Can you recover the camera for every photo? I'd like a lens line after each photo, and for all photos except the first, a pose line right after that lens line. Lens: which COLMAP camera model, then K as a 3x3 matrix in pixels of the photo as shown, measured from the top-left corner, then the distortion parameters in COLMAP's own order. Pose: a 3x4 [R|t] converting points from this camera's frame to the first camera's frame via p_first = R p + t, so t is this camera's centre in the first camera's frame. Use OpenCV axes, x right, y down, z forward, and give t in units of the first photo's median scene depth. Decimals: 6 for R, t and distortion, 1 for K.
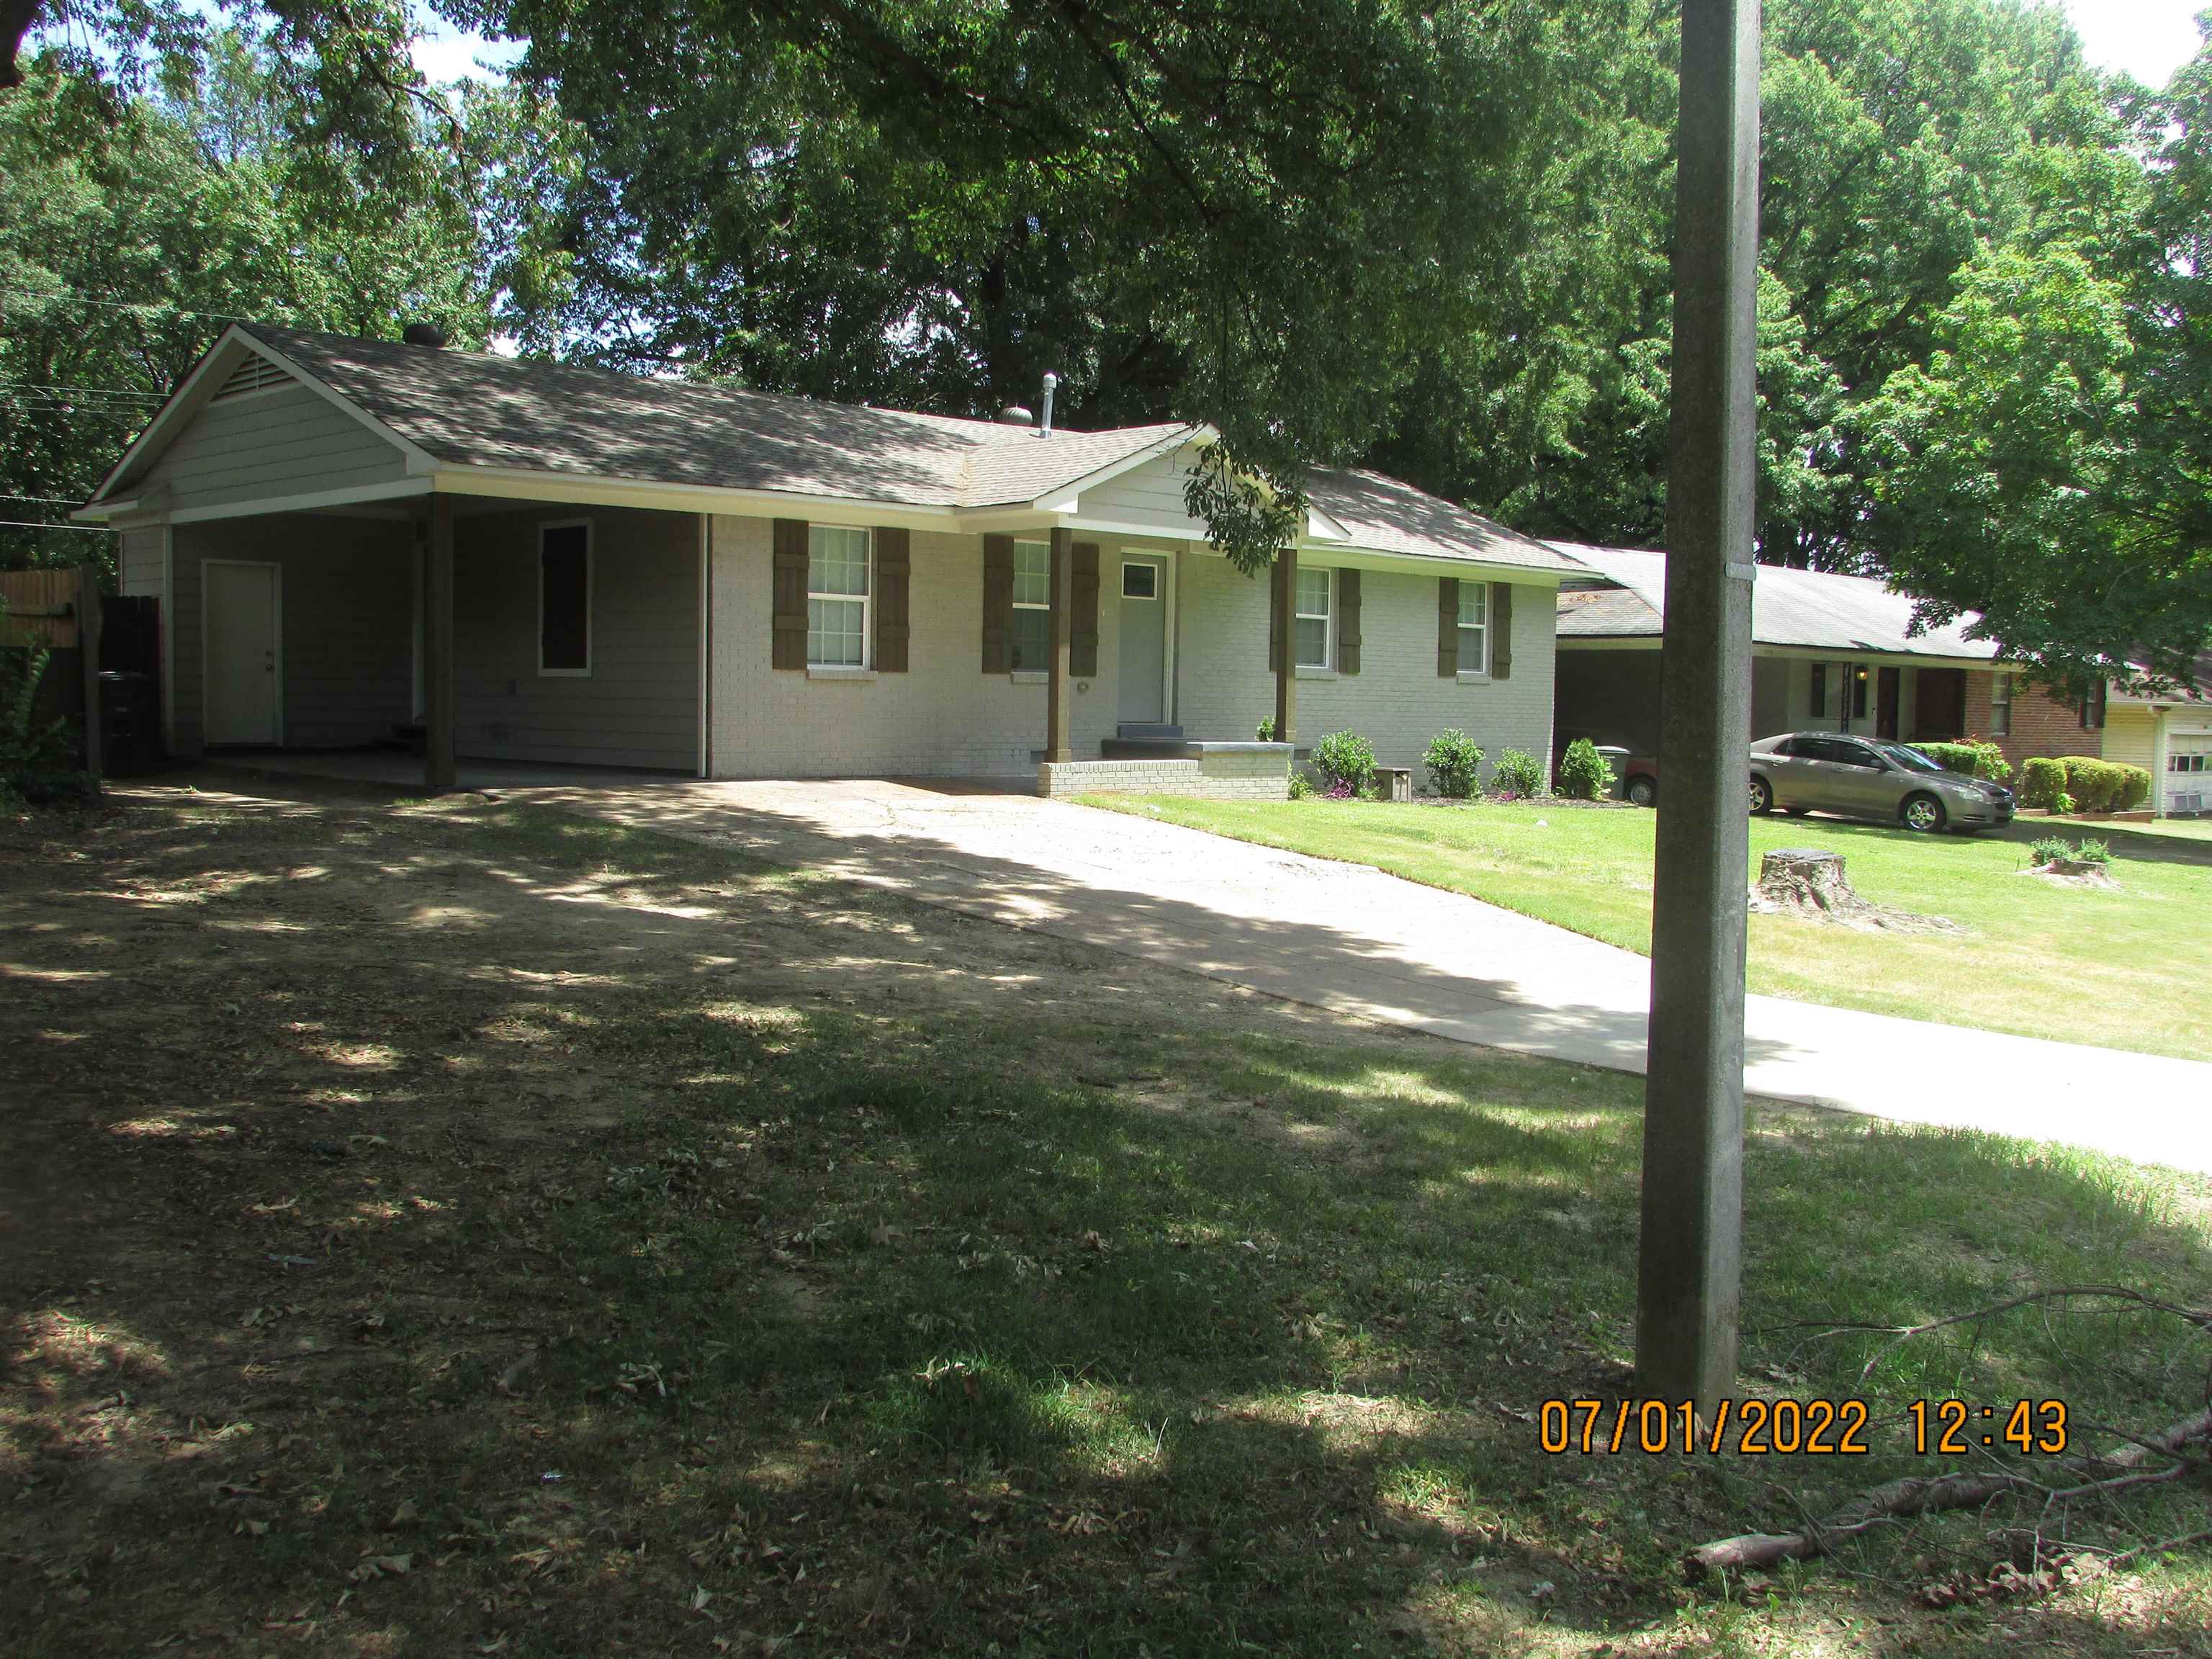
lens RADIAL K [[2131.5, 0, 1105.6], [0, 2131.5, 829.6], [0, 0, 1]] dist [0.000359, 0.000000]
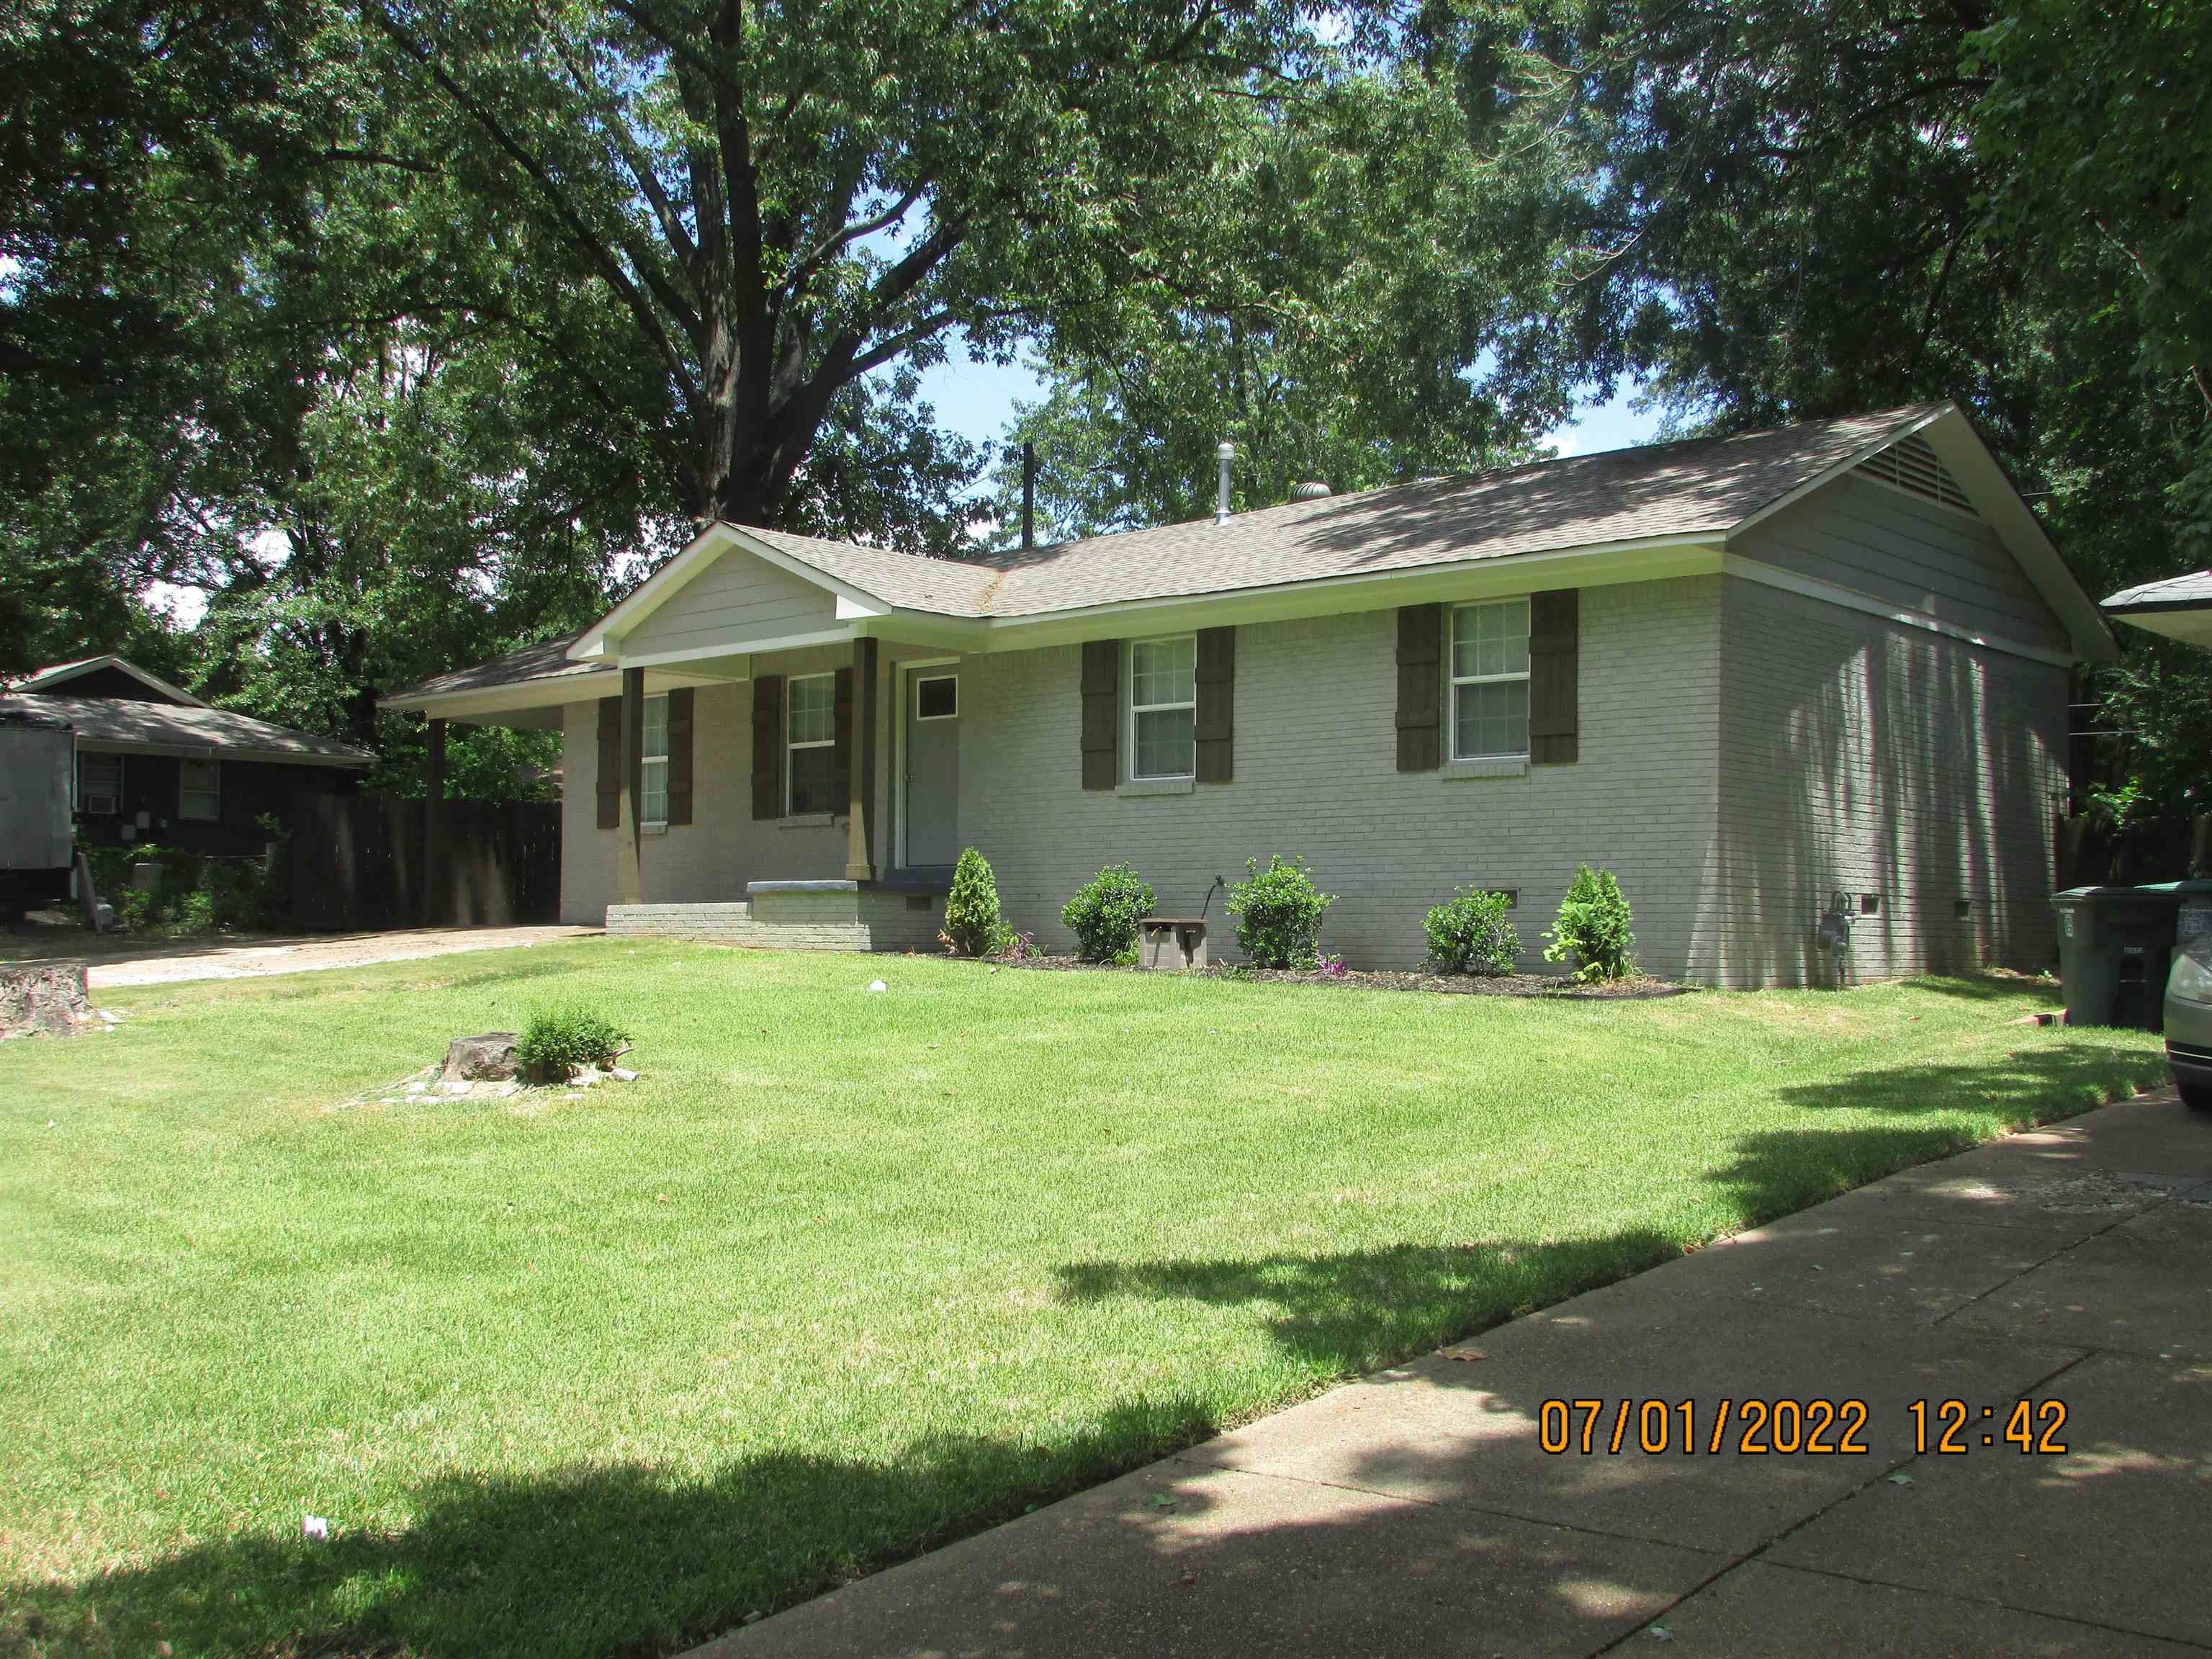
lens RADIAL K [[2387.1, 0, 1105.7], [0, 2387.1, 826.7], [0, 0, 1]] dist [-0.002261, 0.000000]
pose [[0.024516, -0.064086, -0.997643, 0.953262], [-0.065919, 0.995668, -0.065579, -0.008354], [0.997524, 0.067372, 0.020185, 1.048082]]
